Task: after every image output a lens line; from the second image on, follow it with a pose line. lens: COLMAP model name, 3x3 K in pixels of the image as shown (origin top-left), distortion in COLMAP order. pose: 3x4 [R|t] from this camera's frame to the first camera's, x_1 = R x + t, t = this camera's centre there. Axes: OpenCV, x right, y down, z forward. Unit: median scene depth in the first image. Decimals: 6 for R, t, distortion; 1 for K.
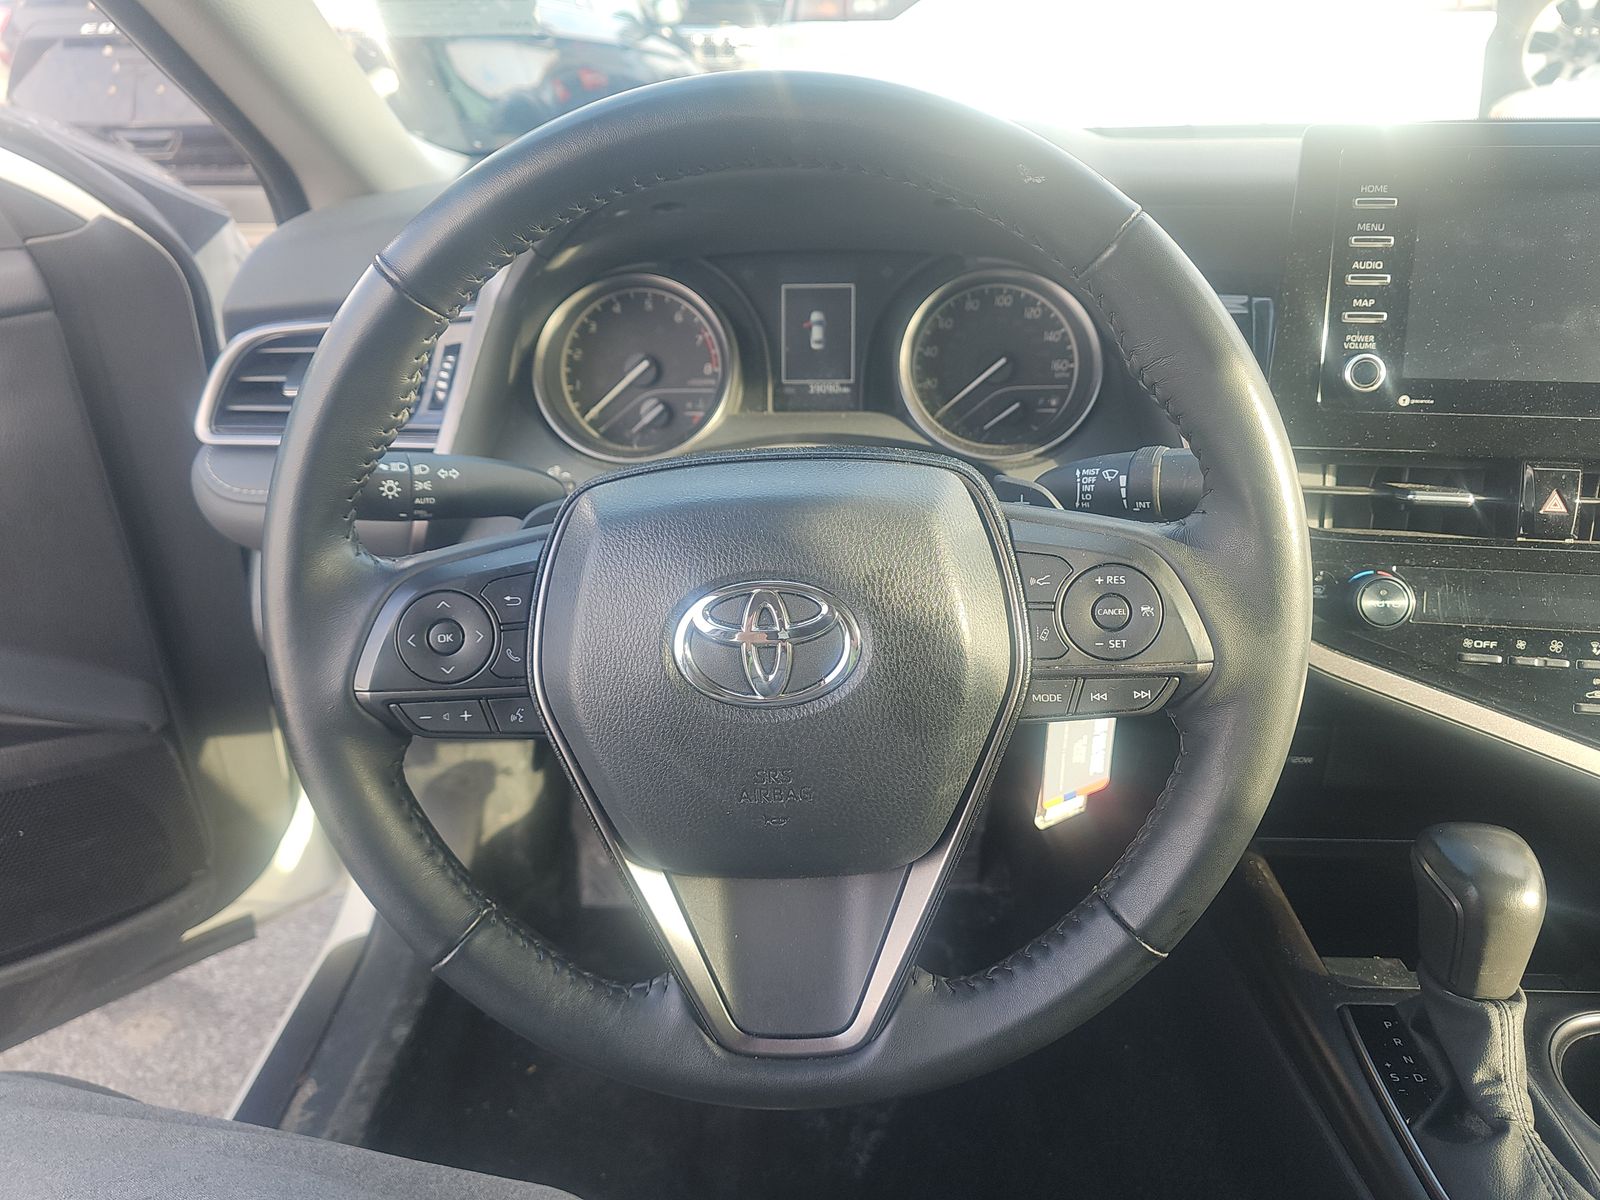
lens RADIAL K [[1052.0, 0, 787.0], [0, 1052.0, 598.8], [0, 0, 1]] dist [0.056184, -0.048714]
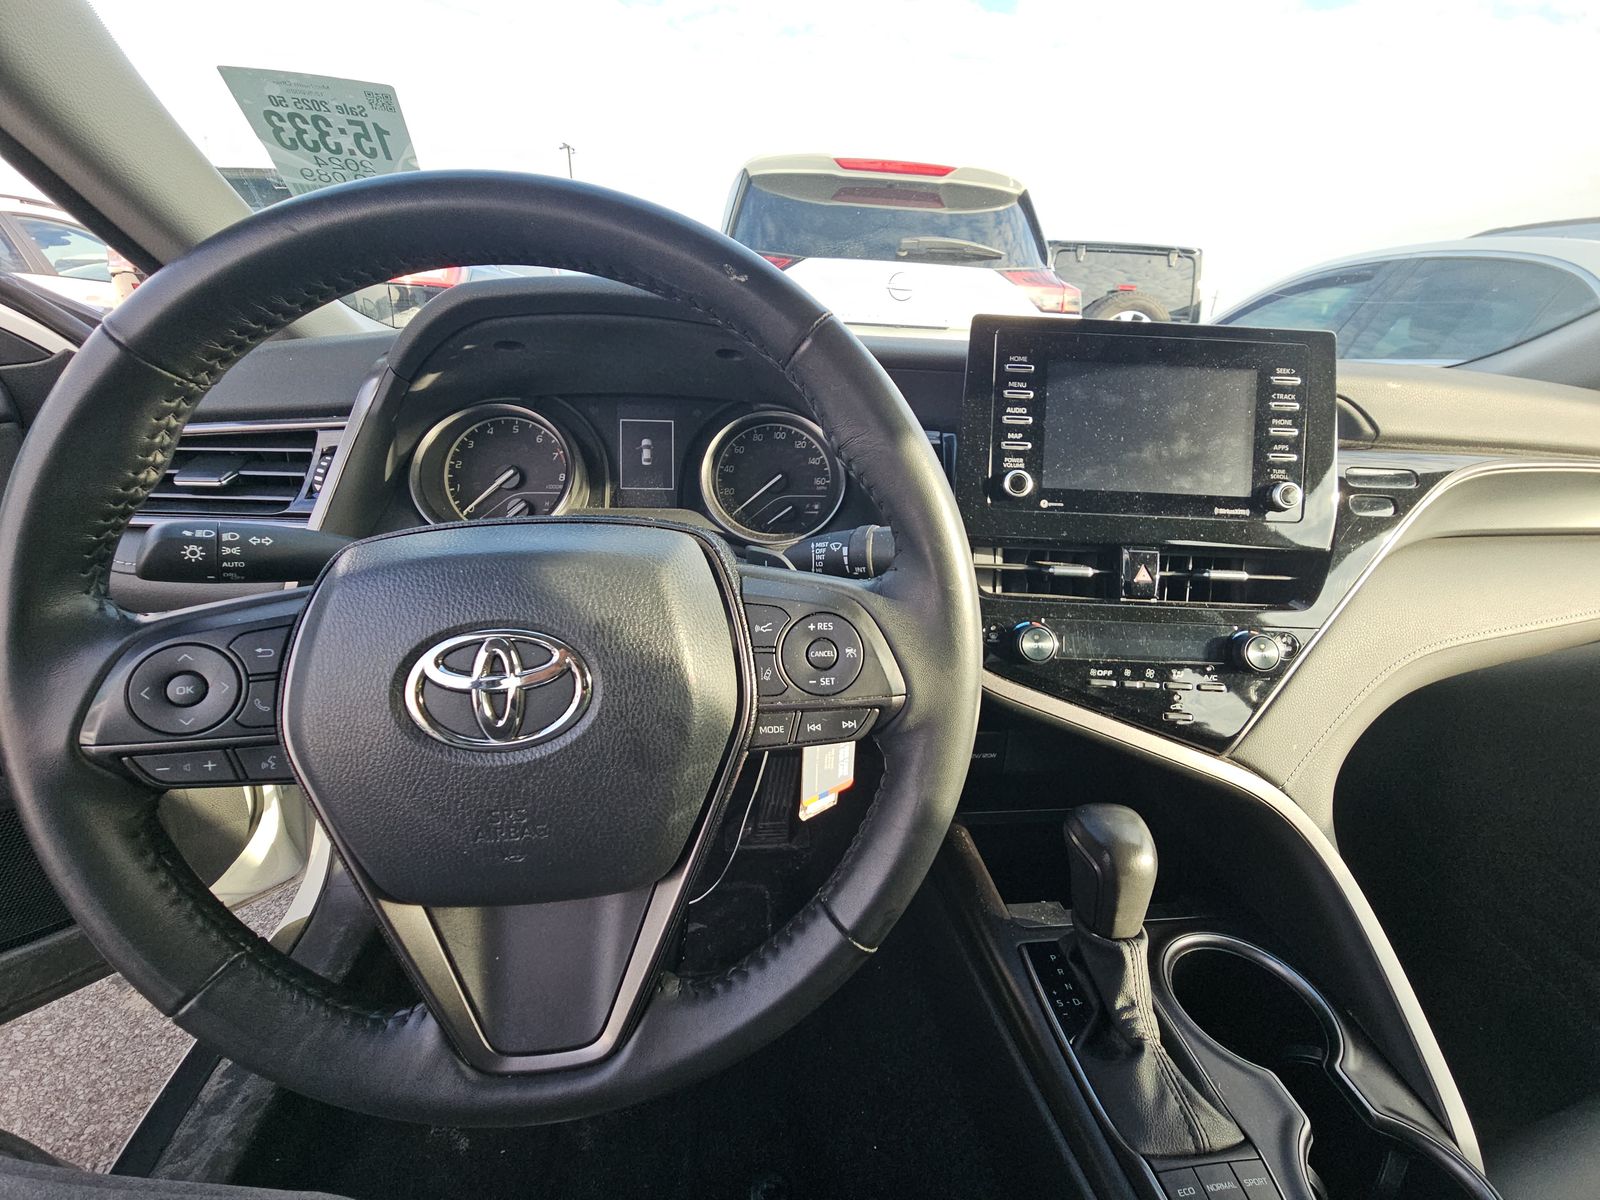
lens RADIAL K [[635.0, 0, 791.0], [0, 635.0, 603.7], [0, 0, 1]] dist [0.005566, -0.000280]
pose [[0.990075, -0.004952, 0.140453, 0.135258], [0.015086, 0.997349, -0.071179, 0.005167], [-0.139729, 0.072591, 0.987525, 0.238918]]
